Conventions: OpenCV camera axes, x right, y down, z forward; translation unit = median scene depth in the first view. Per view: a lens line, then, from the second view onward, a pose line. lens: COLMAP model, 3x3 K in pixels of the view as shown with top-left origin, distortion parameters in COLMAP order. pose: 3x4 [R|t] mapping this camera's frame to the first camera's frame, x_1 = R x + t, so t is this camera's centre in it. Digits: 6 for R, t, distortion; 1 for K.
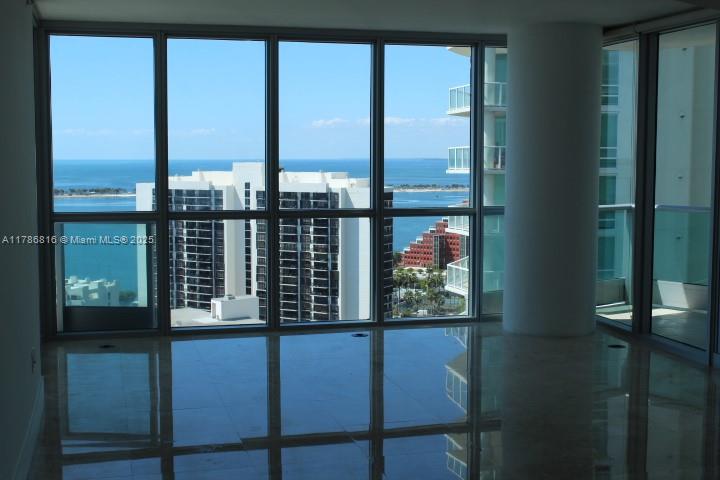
lens RADIAL K [[990.3, 0, 351.2], [0, 990.3, 251.4], [0, 0, 1]] dist [-0.050776, 0.000000]
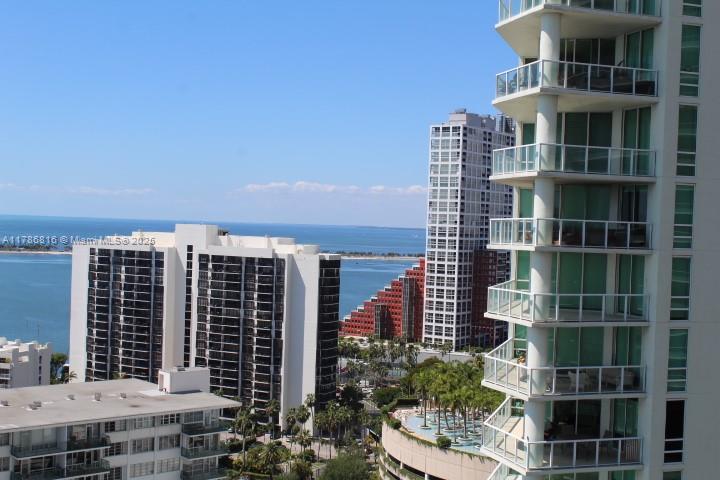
lens RADIAL K [[990.3, 0, 373.9], [0, 990.3, 242.8], [0, 0, 1]] dist [-0.050776, 0.000000]
pose [[0.995636, 0.034722, 0.086621, -0.081450], [-0.028037, 0.996618, -0.077241, -0.016198], [-0.089010, 0.074475, 0.993242, 0.174566]]
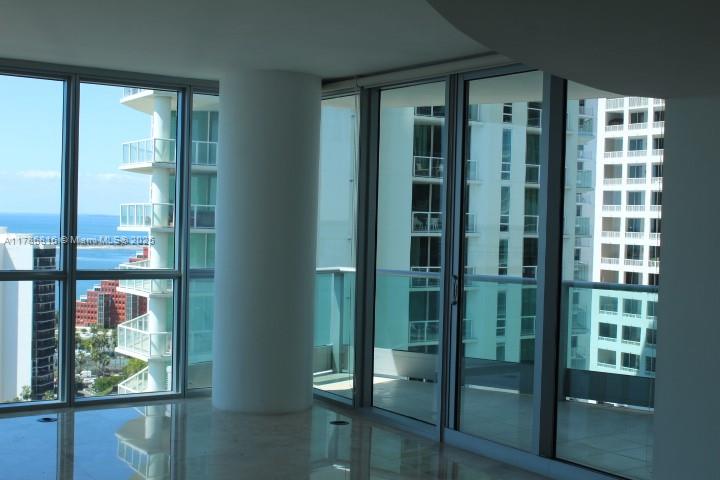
lens RADIAL K [[990.3, 0, 356.7], [0, 990.3, 252.0], [0, 0, 1]] dist [-0.050776, 0.000000]
pose [[0.942987, 0.016028, 0.332442, -0.004284], [0.003459, 0.998314, -0.057942, -0.001589], [-0.332810, 0.055789, 0.941342, 0.020170]]
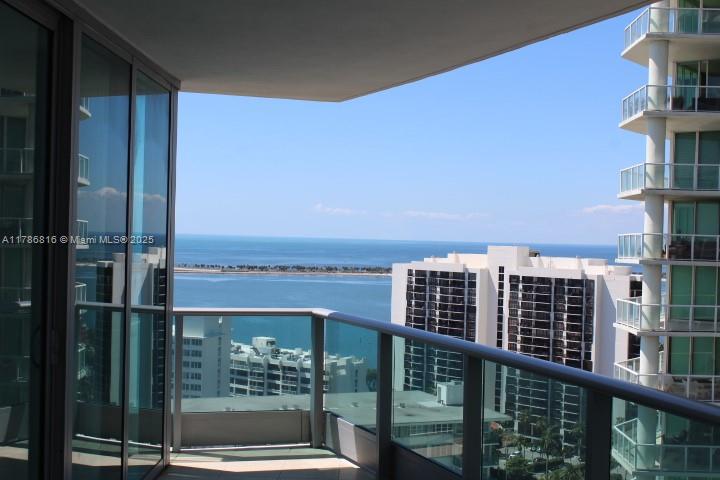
lens RADIAL K [[990.3, 0, 356.4], [0, 990.3, 243.2], [0, 0, 1]] dist [-0.050776, 0.000000]
pose [[0.964775, 0.026794, -0.261708, 0.111714], [-0.050709, 0.995085, -0.085057, -0.007670], [0.258143, 0.095332, 0.961392, 0.069453]]
